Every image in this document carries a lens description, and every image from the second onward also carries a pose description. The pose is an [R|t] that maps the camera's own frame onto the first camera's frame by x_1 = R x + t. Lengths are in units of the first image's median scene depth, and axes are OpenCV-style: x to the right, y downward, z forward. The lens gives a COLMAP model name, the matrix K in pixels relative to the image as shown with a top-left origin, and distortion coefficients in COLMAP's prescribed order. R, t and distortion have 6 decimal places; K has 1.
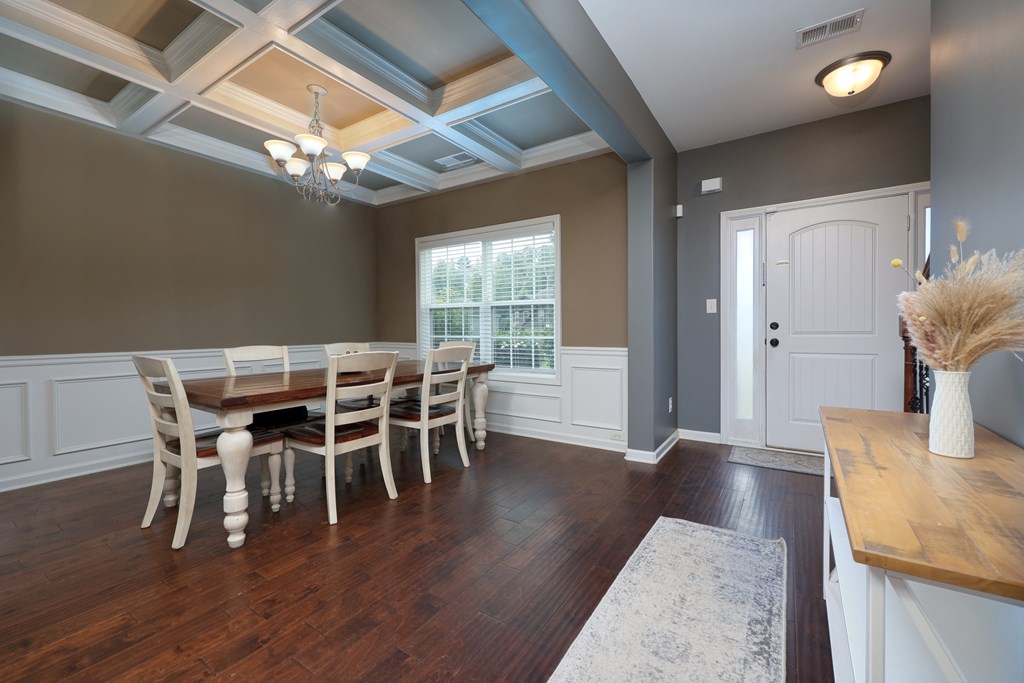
lens RADIAL K [[415.7, 0, 512.0], [0, 415.7, 332.8], [0, 0, 1]] dist [-0.000396, -0.000044]
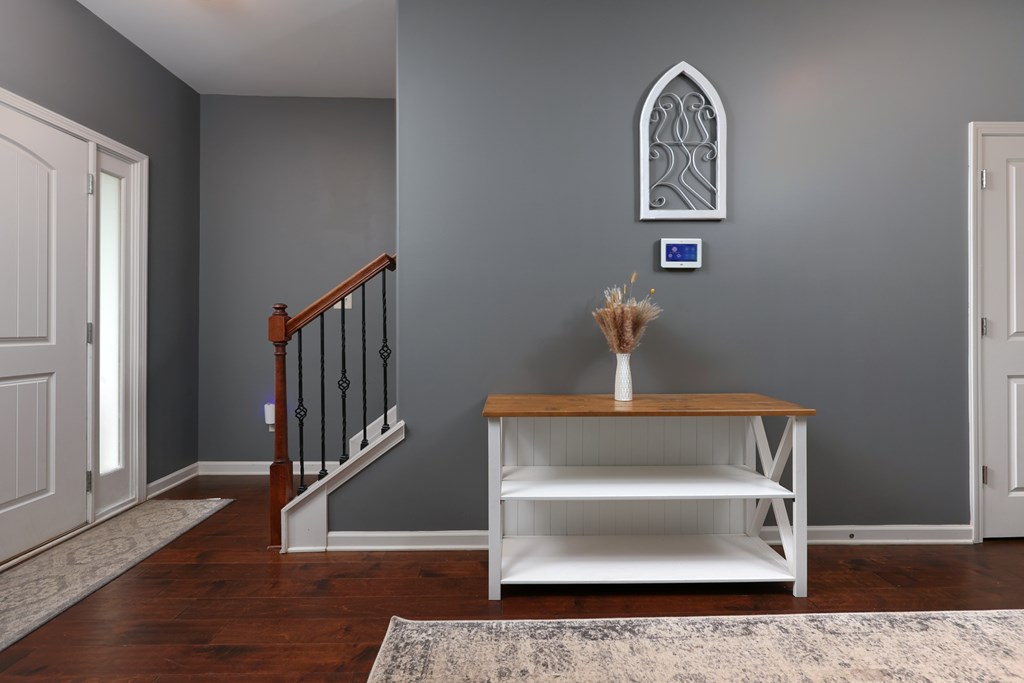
lens RADIAL K [[415.7, 0, 512.0], [0, 415.7, 332.8], [0, 0, 1]] dist [-0.000396, -0.000044]
pose [[-0.562296, 0.004814, 0.826922, -0.133467], [0.009273, 0.999957, 0.000485, -0.023803], [-0.826884, 0.007941, -0.562317, 1.722155]]
